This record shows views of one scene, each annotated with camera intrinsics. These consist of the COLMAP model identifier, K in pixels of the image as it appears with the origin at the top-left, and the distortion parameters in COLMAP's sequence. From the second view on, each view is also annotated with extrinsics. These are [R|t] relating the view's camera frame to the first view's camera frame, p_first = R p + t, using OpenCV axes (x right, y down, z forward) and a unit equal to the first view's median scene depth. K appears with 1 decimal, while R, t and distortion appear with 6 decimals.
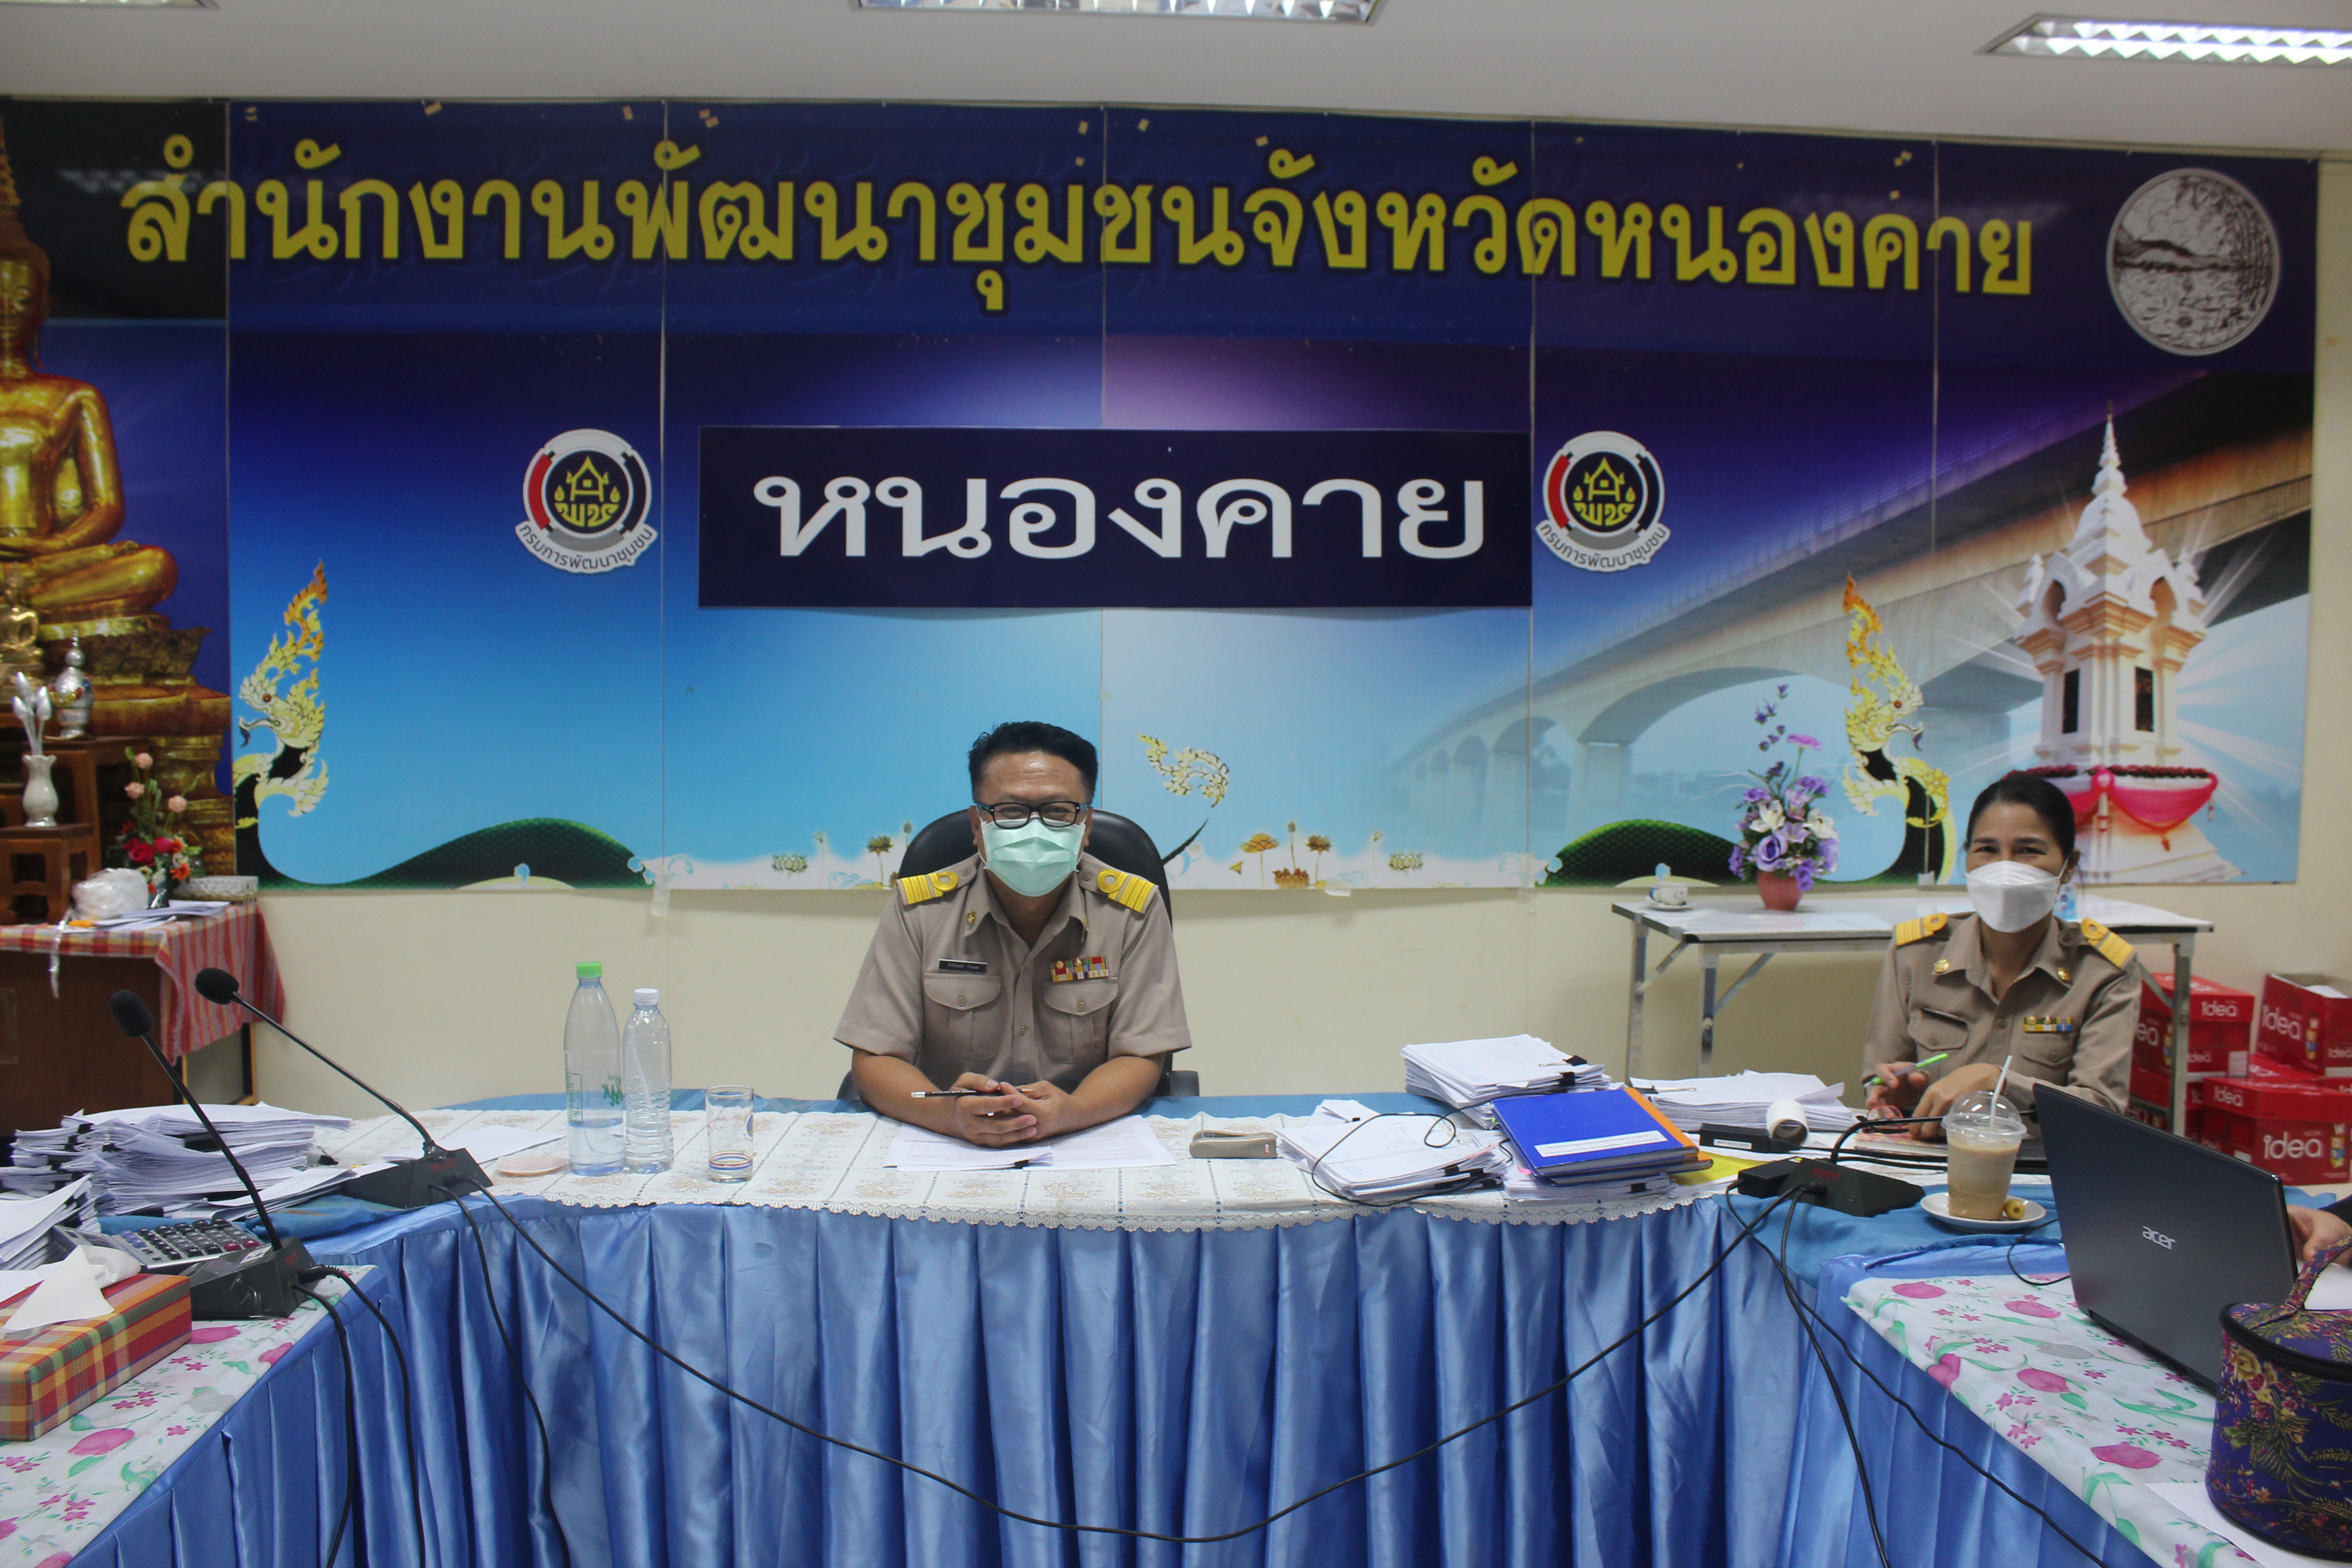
lens RADIAL K [[1981.6, 0, 1169.5], [0, 1981.6, 812.2], [0, 0, 1]] dist [-0.019212, 0.034608]
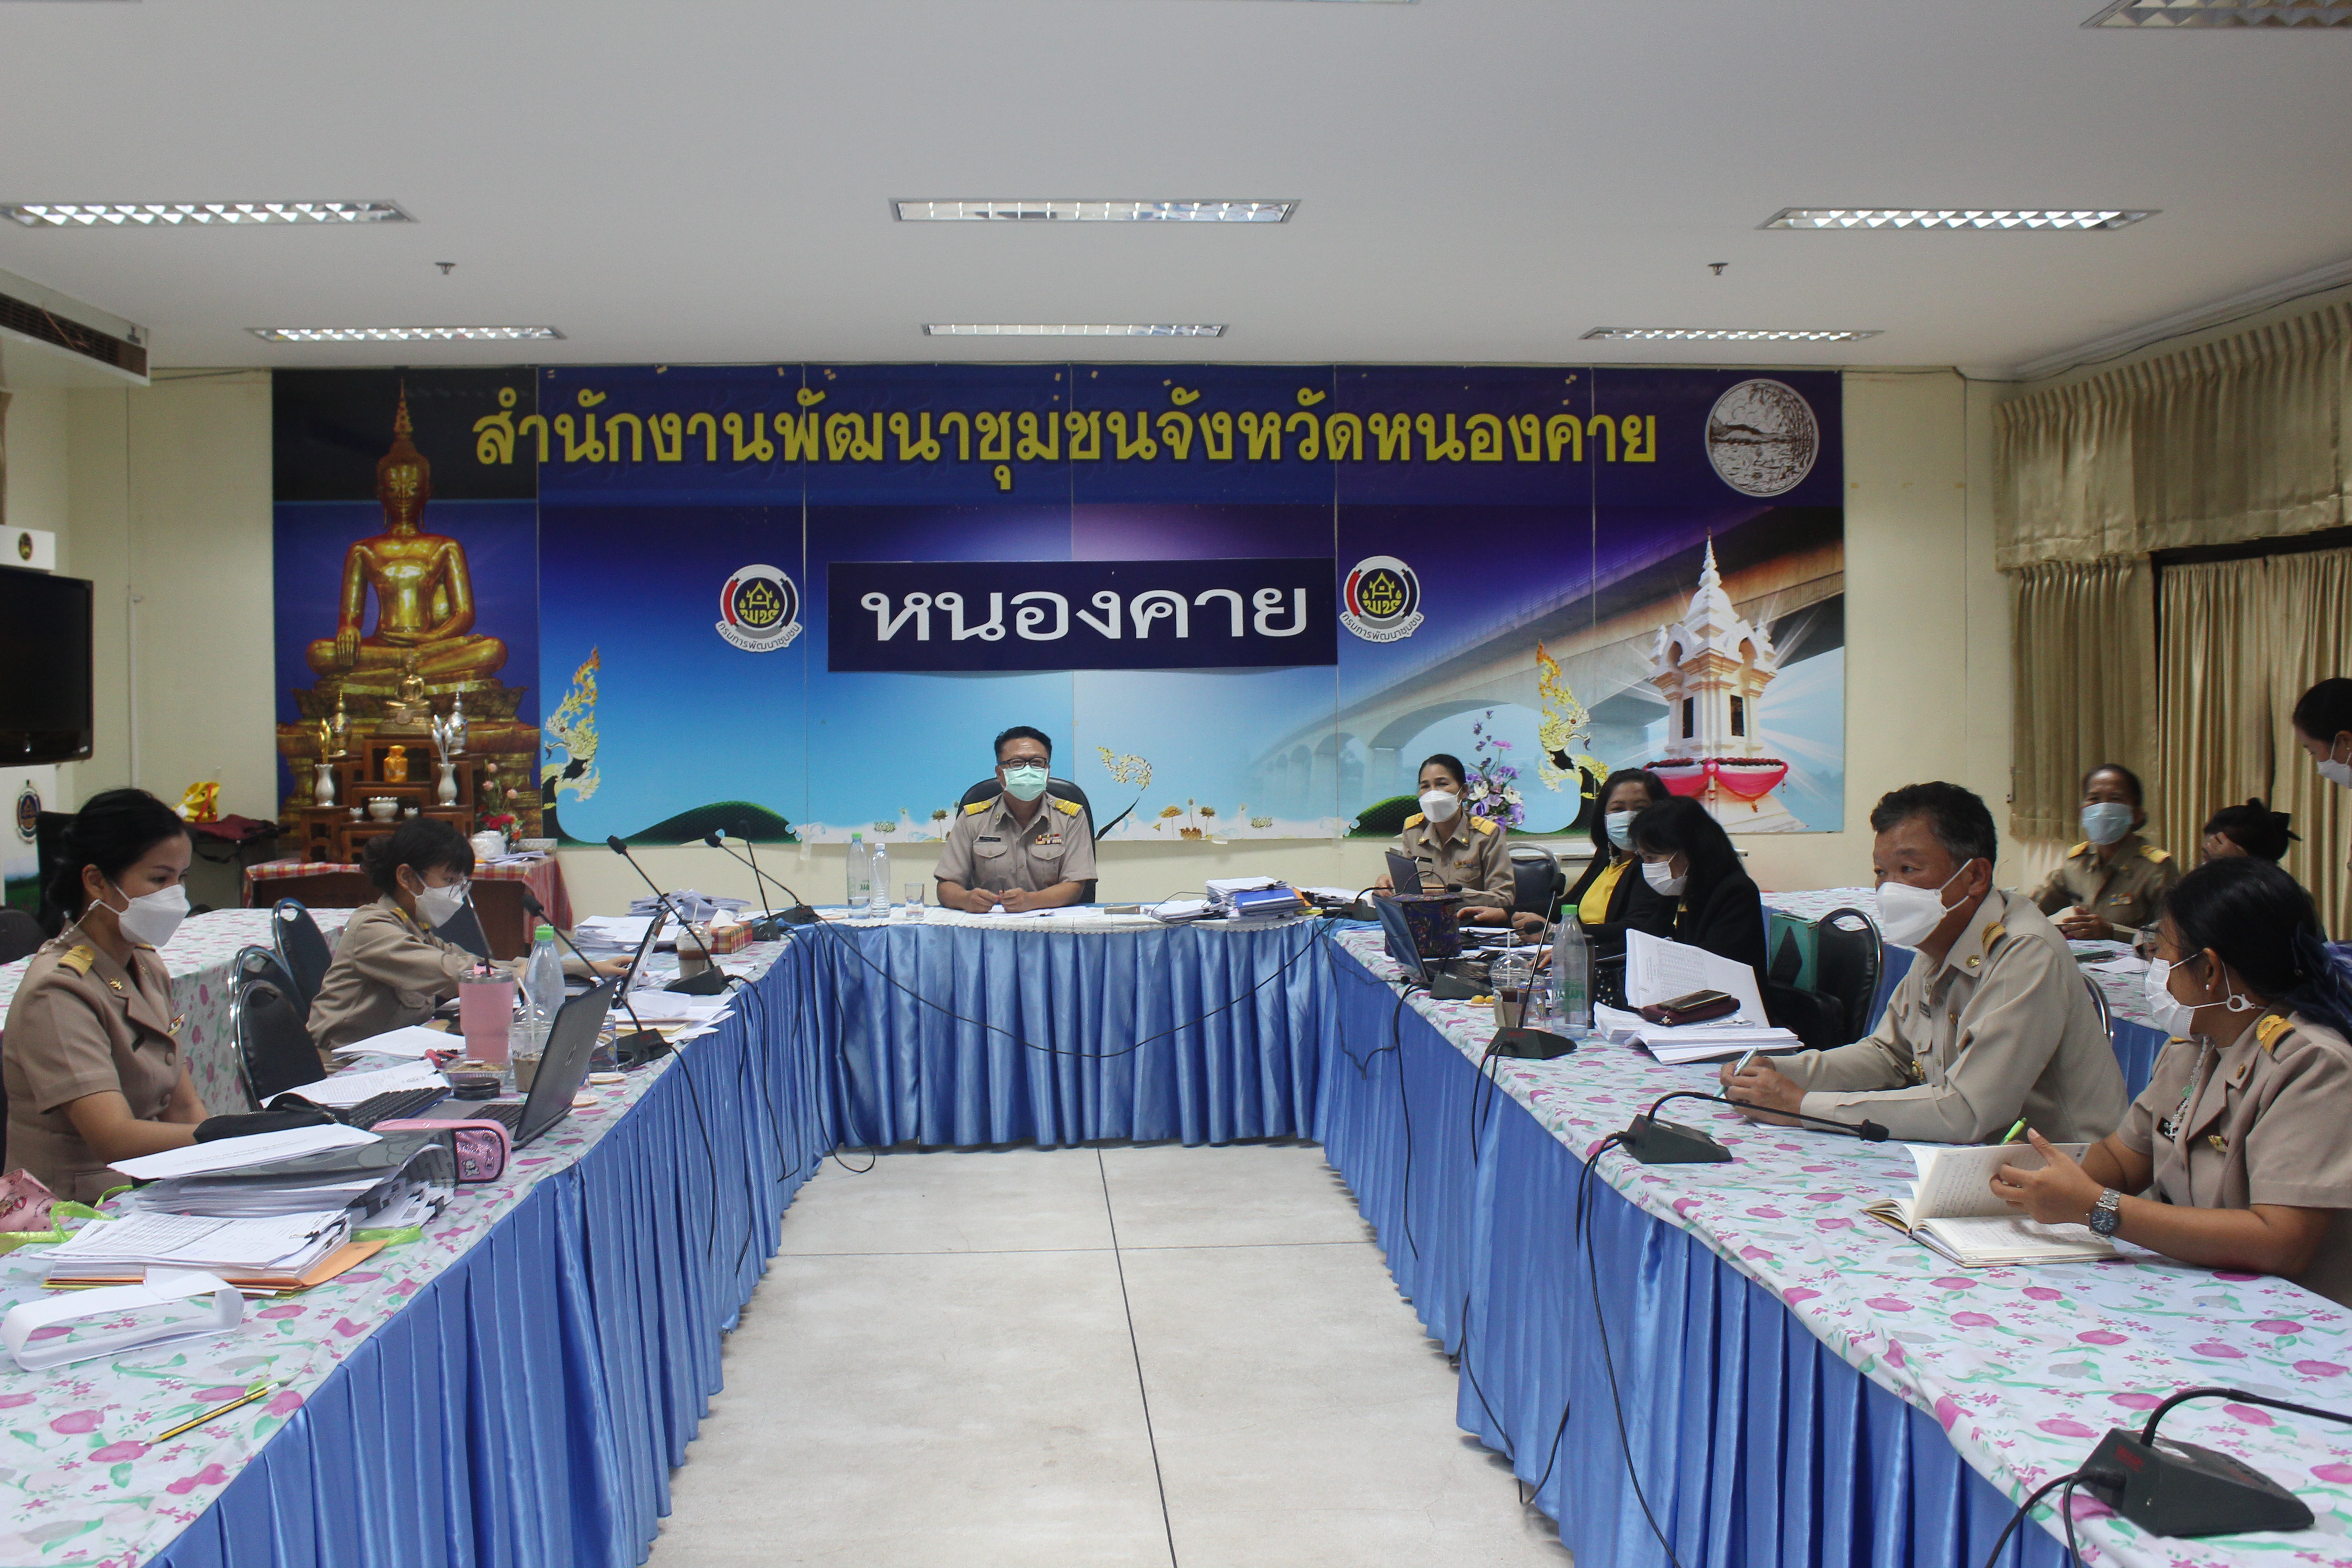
lens RADIAL K [[2212.9, 0, 1138.6], [0, 2212.9, 816.7], [0, 0, 1]] dist [0.183426, 0.000000]
pose [[0.999798, -0.011754, -0.016282, 0.049293], [0.011453, 0.999765, -0.018422, 0.053969], [0.016495, 0.018232, 0.999698, -0.843620]]
